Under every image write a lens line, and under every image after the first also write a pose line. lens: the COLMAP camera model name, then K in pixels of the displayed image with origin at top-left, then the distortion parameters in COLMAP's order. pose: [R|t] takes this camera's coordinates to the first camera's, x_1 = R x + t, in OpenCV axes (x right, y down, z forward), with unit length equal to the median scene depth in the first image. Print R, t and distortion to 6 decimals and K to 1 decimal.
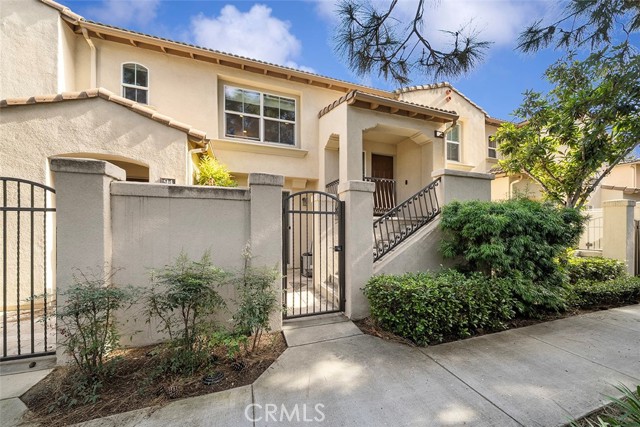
lens RADIAL K [[224.7, 0, 312.0], [0, 224.7, 226.0], [0, 0, 1]] dist [-0.000108, -0.000159]
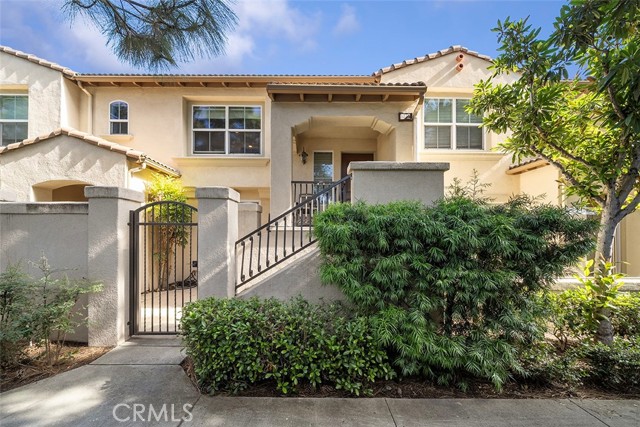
lens RADIAL K [[224.7, 0, 317.5], [0, 224.7, 237.6], [0, 0, 1]] dist [-0.000108, -0.000159]
pose [[0.947707, -0.000382, -0.319143, 0.551063], [0.001653, 0.999992, 0.003711, -0.004348], [0.319139, -0.004045, 0.947699, 0.193757]]
